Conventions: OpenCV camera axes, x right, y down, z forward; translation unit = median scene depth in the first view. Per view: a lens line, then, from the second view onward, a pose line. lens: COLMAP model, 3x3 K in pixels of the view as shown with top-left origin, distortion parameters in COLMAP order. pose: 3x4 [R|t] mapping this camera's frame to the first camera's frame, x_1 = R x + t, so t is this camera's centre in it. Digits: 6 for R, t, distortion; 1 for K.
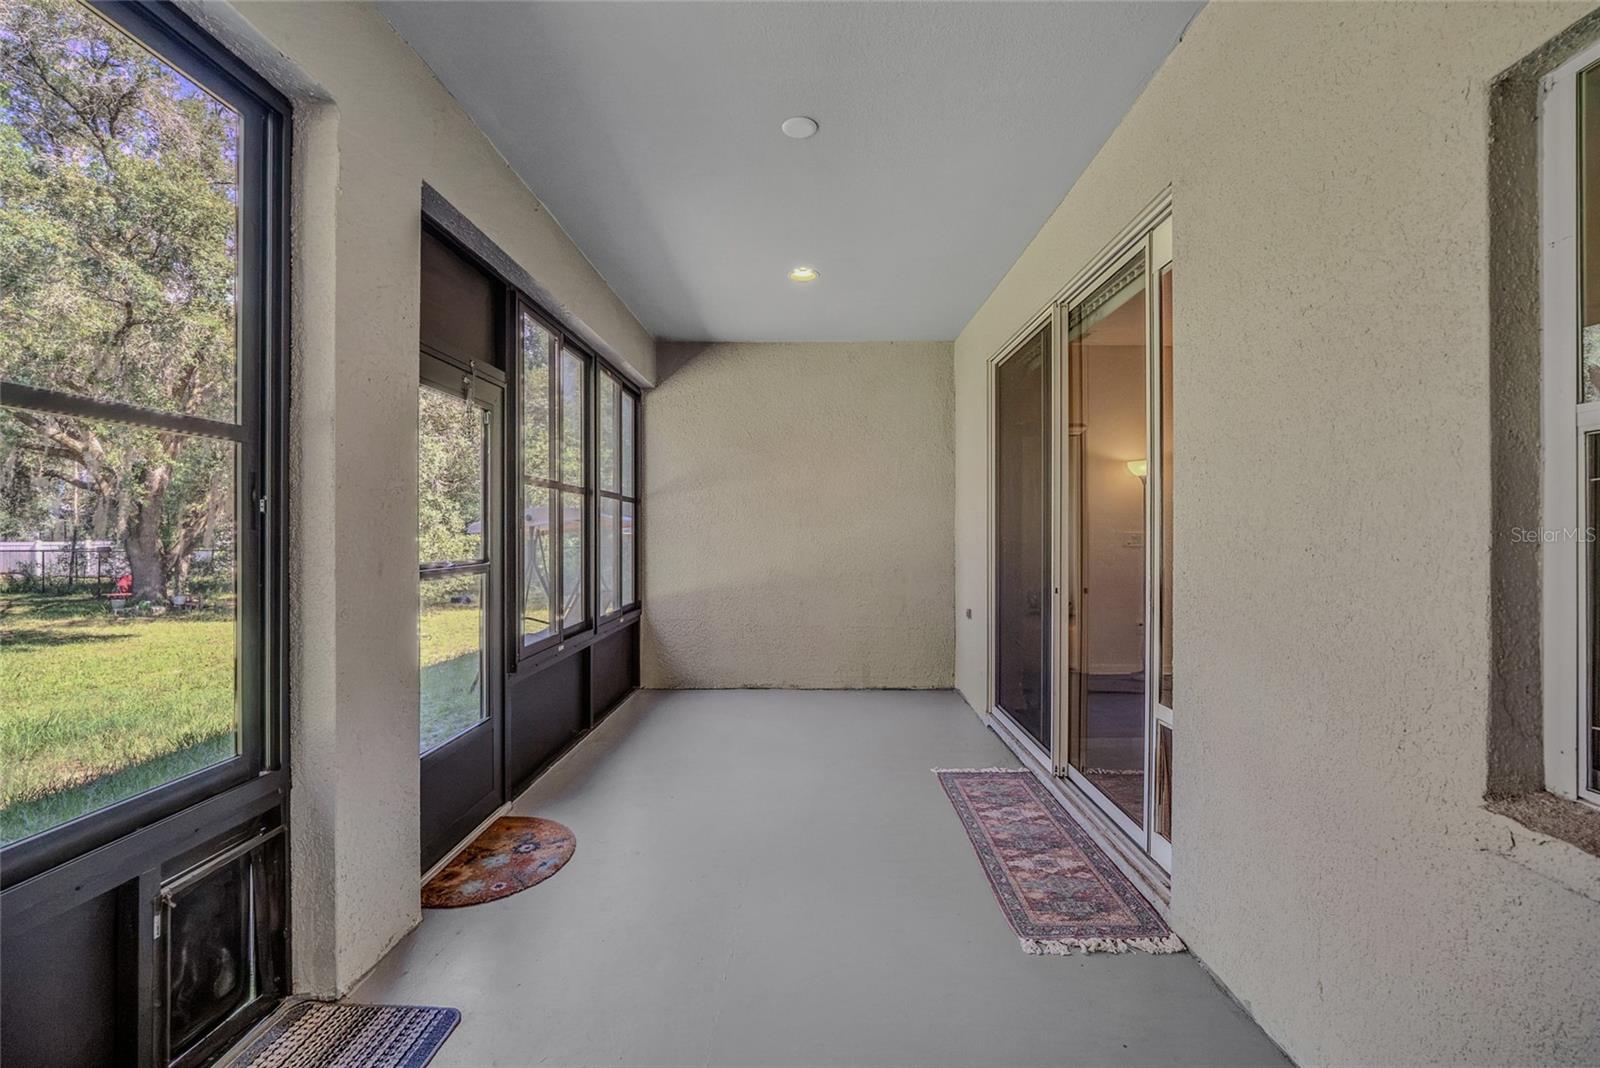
lens RADIAL K [[659.0, 0, 798.2], [0, 659.0, 534.3], [0, 0, 1]] dist [-0.003401, -0.000827]
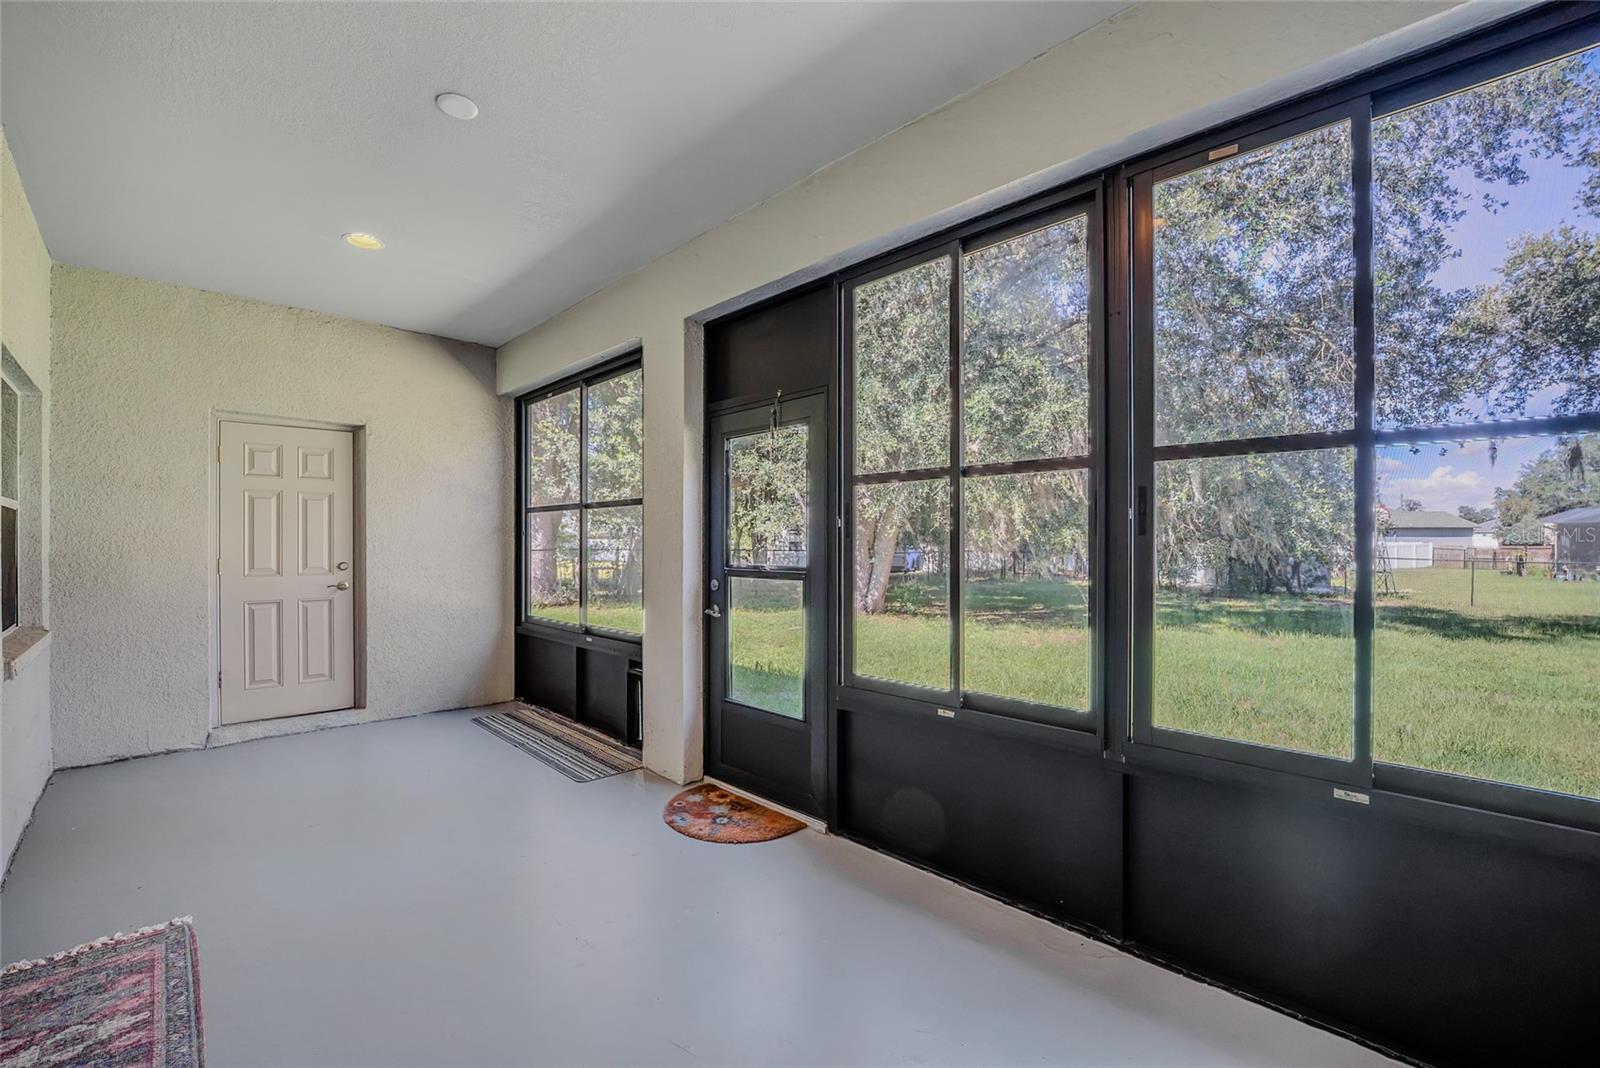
lens RADIAL K [[659.0, 0, 792.9], [0, 659.0, 547.1], [0, 0, 1]] dist [-0.003401, -0.000827]
pose [[-0.690774, -0.007024, -0.723037, 0.354370], [-0.003074, 0.999972, -0.006777, 0.008530], [0.723065, -0.002458, -0.690776, 1.985866]]
